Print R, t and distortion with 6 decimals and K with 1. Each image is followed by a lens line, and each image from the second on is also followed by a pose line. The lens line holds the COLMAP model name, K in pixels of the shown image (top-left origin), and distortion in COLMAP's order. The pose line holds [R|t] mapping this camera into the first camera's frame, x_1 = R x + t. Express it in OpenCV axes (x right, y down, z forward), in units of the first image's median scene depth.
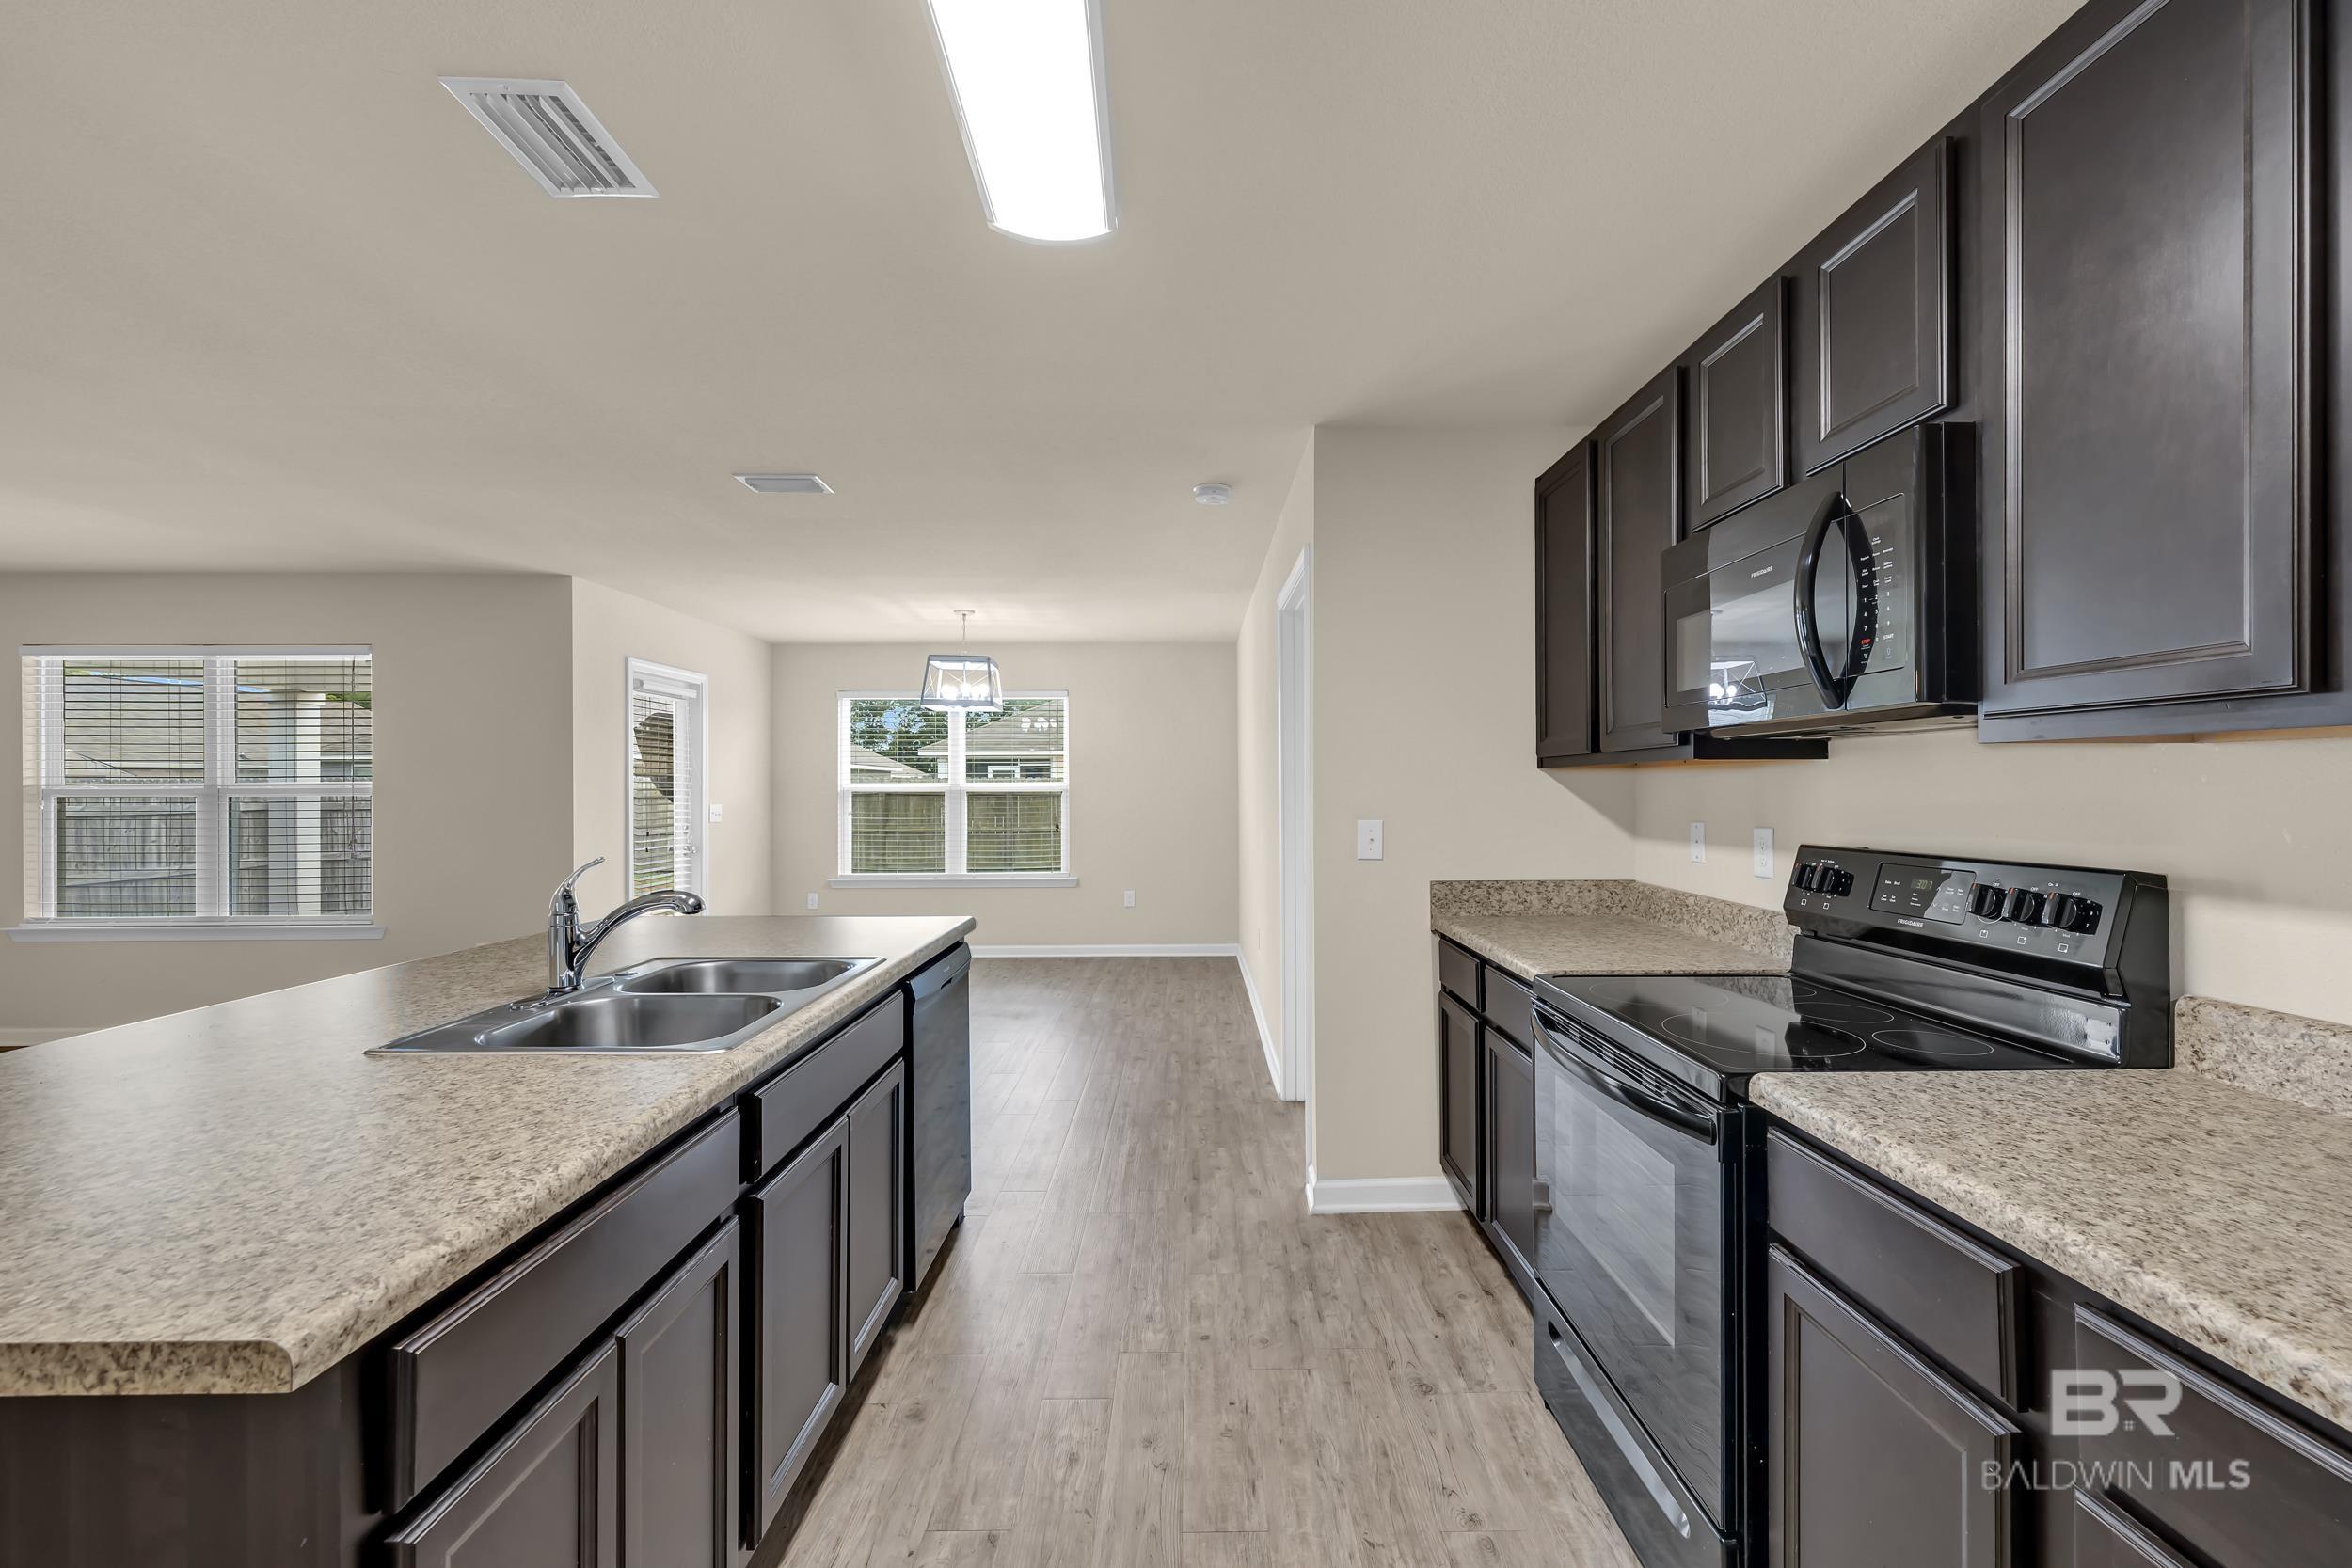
lens RADIAL K [[961.2, 0, 1196.0], [0, 961.2, 787.7], [0, 0, 1]] dist [-0.001561, 0.000015]
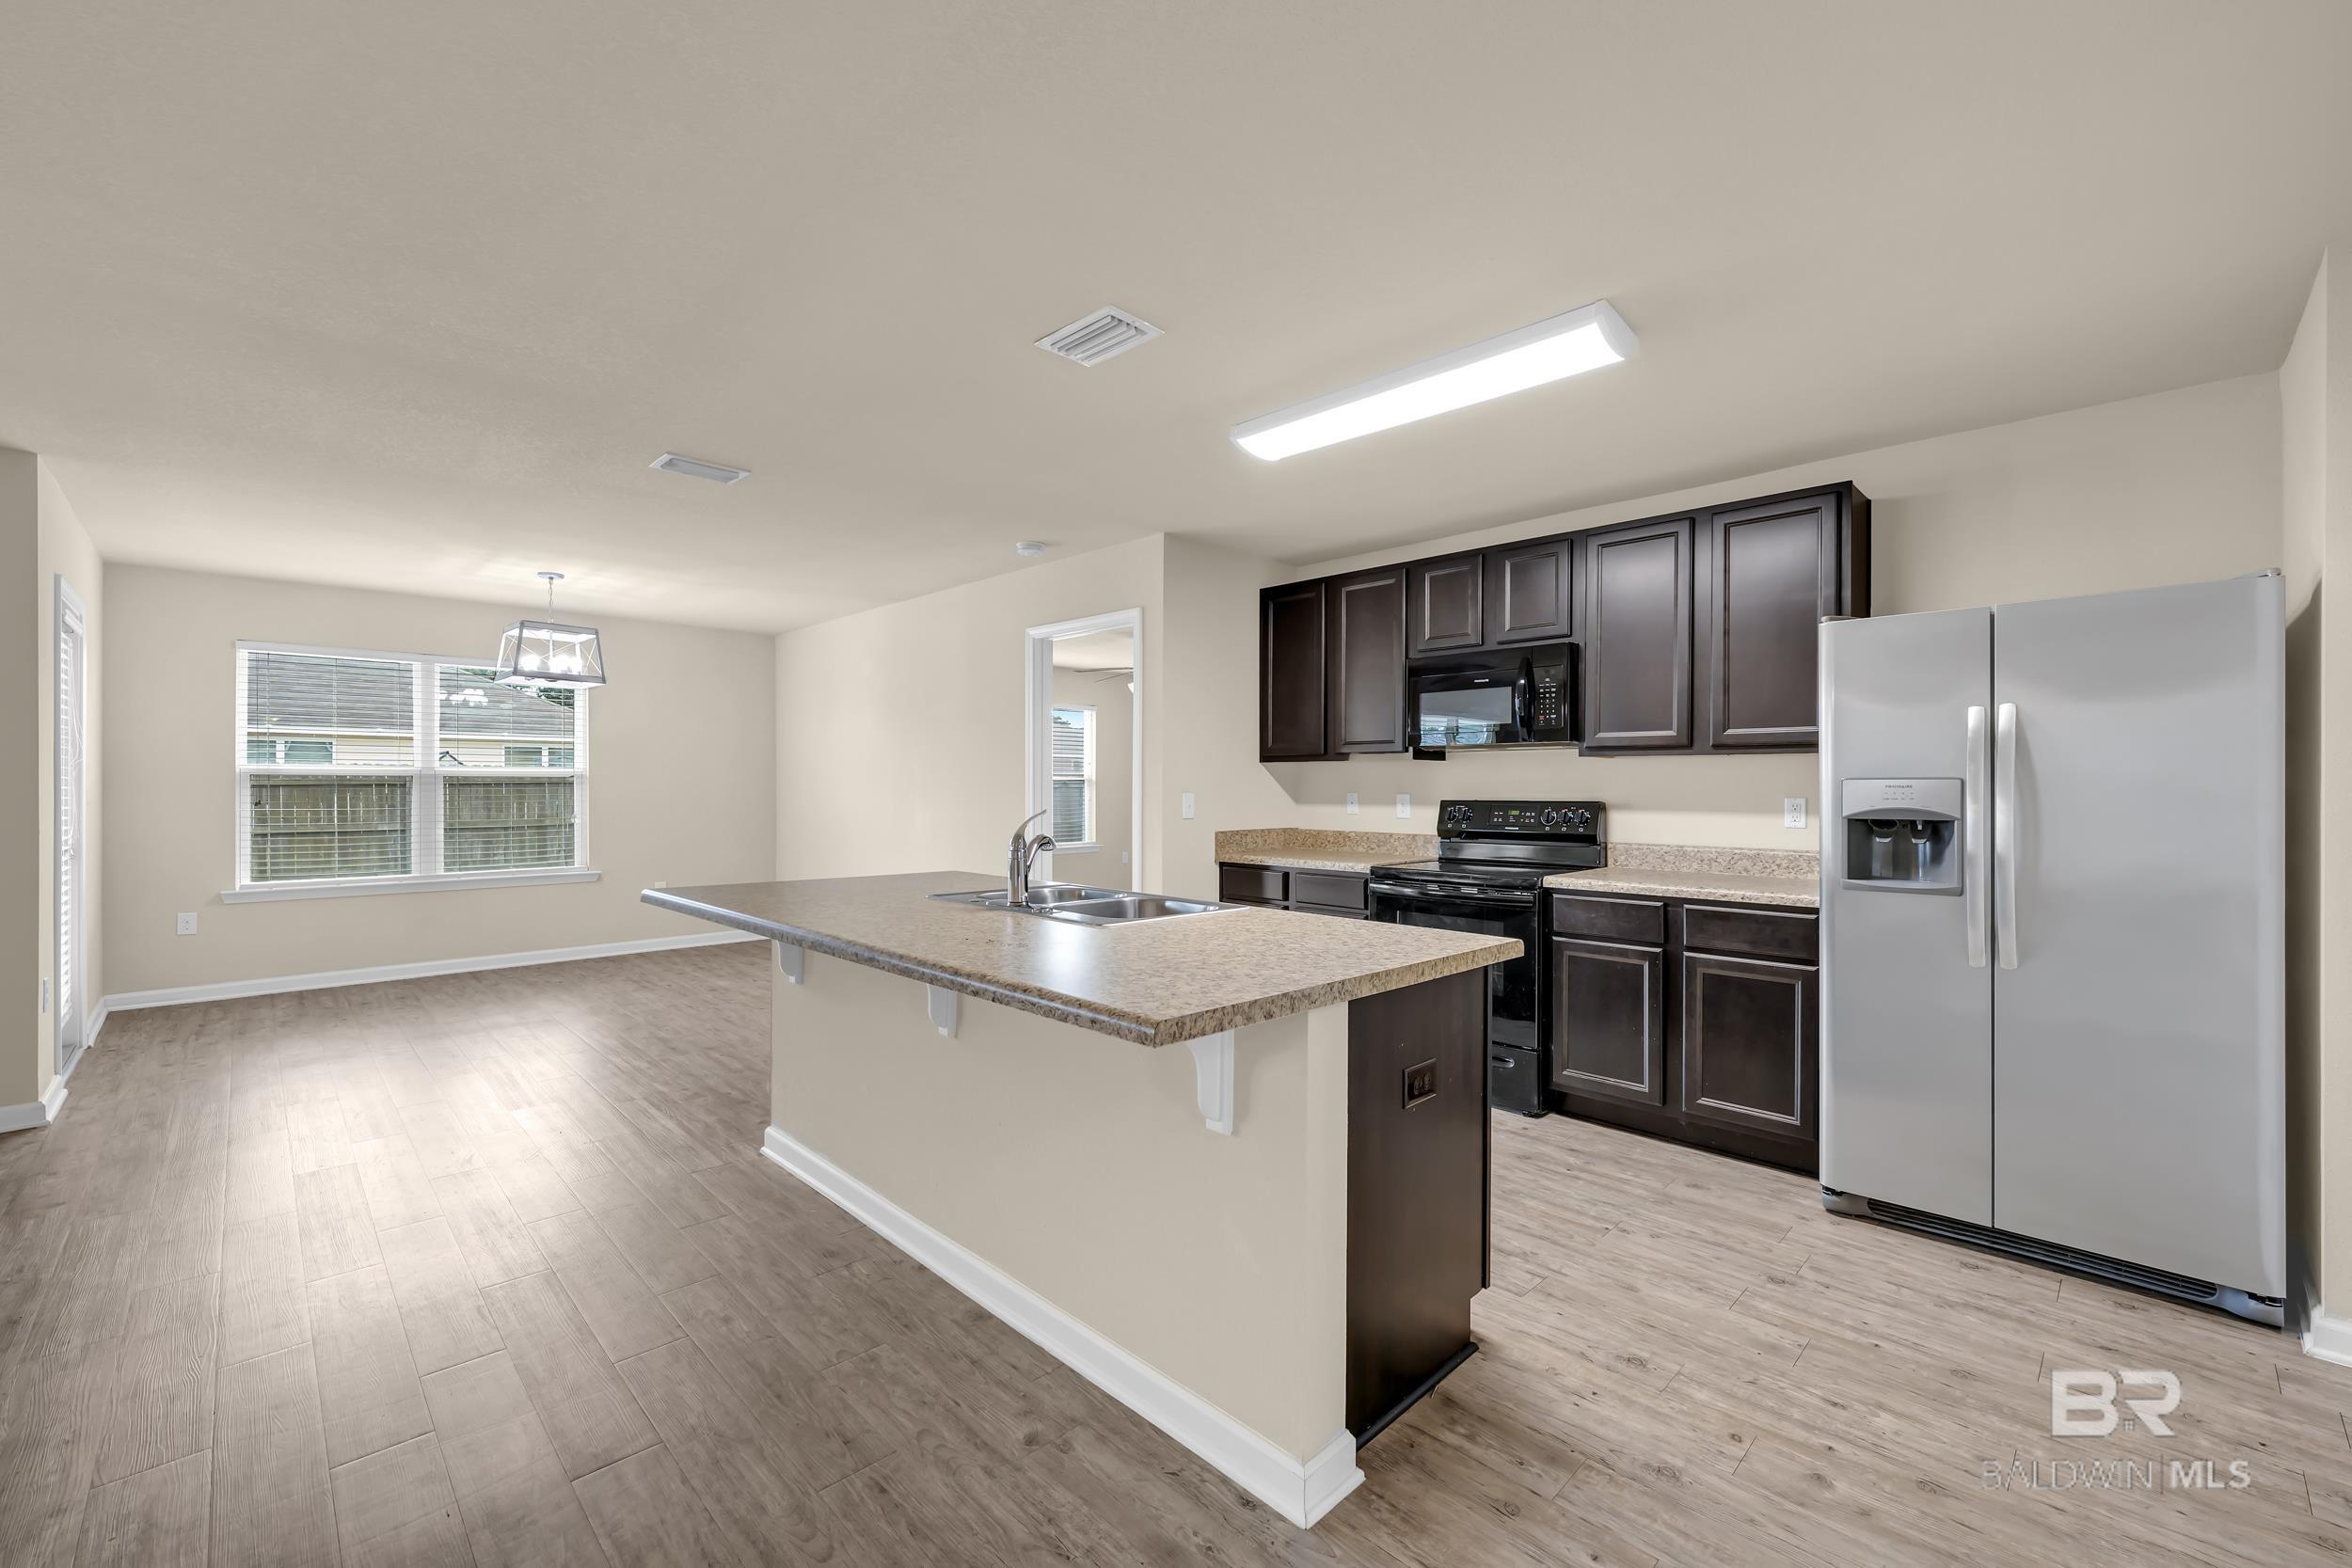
lens RADIAL K [[961.2, 0, 1174.3], [0, 961.2, 788.6], [0, 0, 1]] dist [-0.001561, 0.000015]
pose [[0.729106, 0.001435, 0.684399, -0.614087], [-0.005639, 0.999976, 0.003910, 0.014101], [-0.684377, -0.006710, 0.729097, -0.075352]]
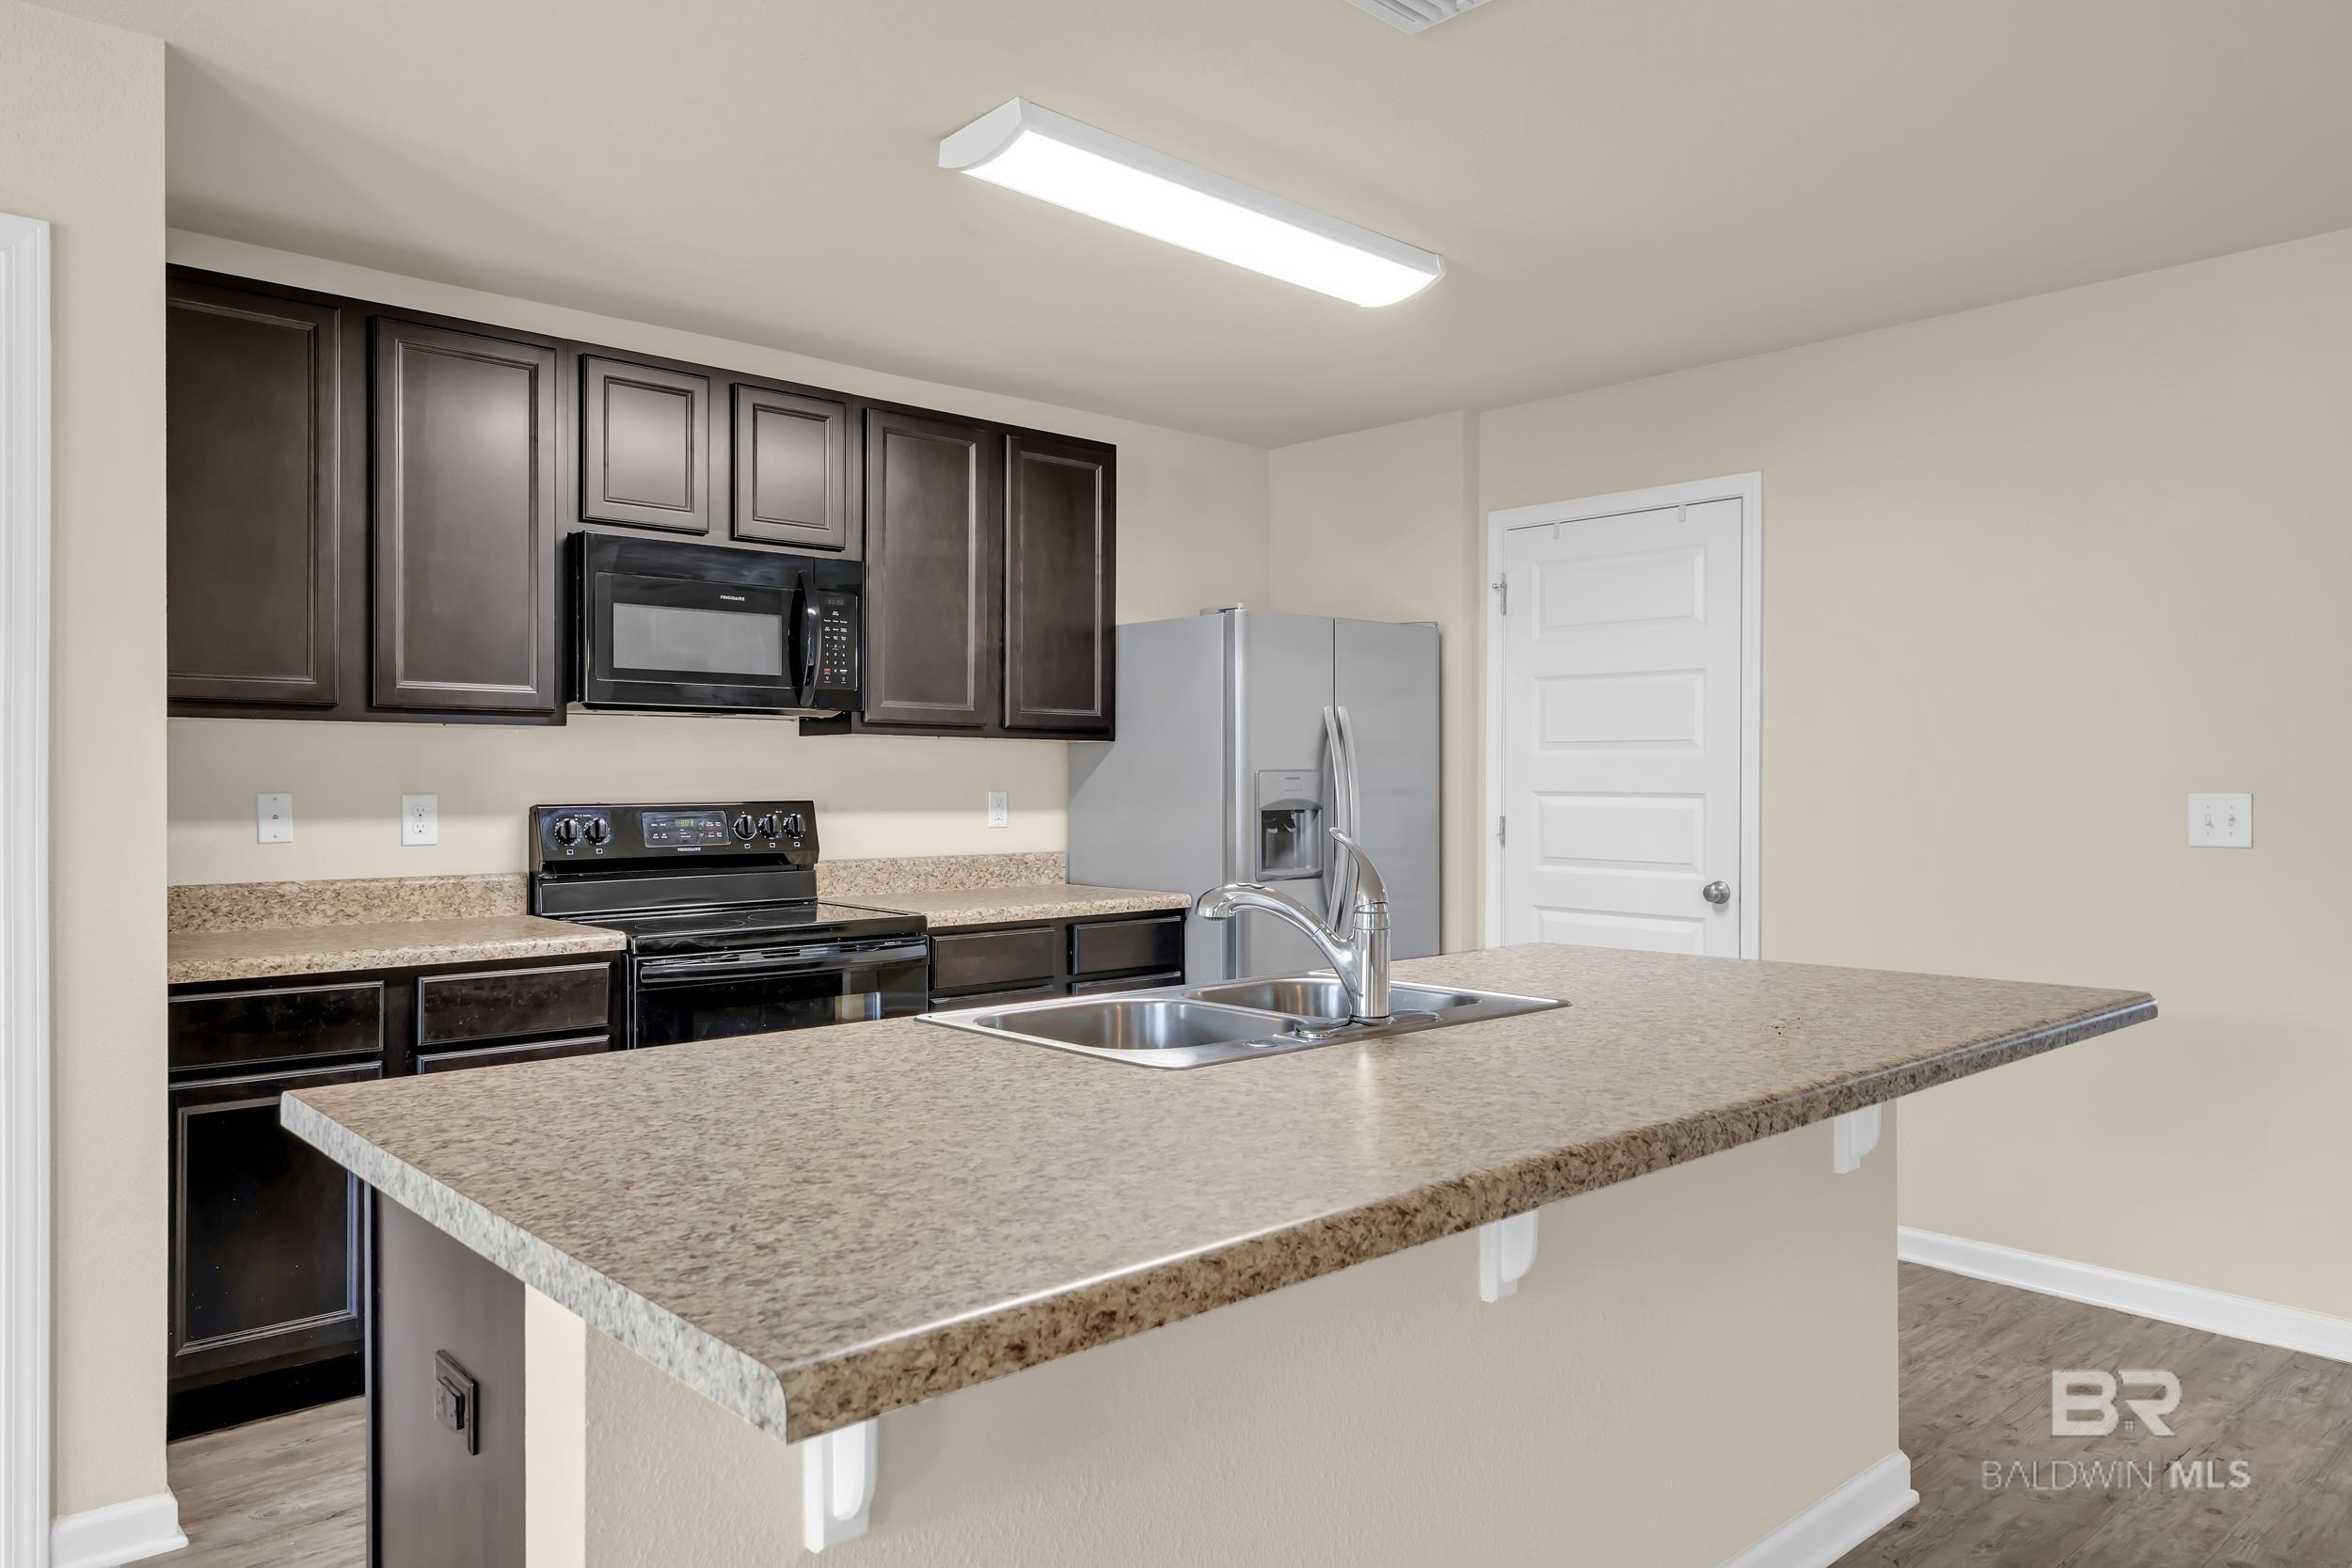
lens RADIAL K [[1560.4, 0, 1191.4], [0, 1560.4, 791.2], [0, 0, 1]] dist [0.005605, -0.001046]
pose [[-0.654185, -0.005624, 0.756314, -0.603548], [-0.002187, 0.999982, 0.005545, 0.015605], [-0.756331, 0.001973, -0.654186, 0.779082]]
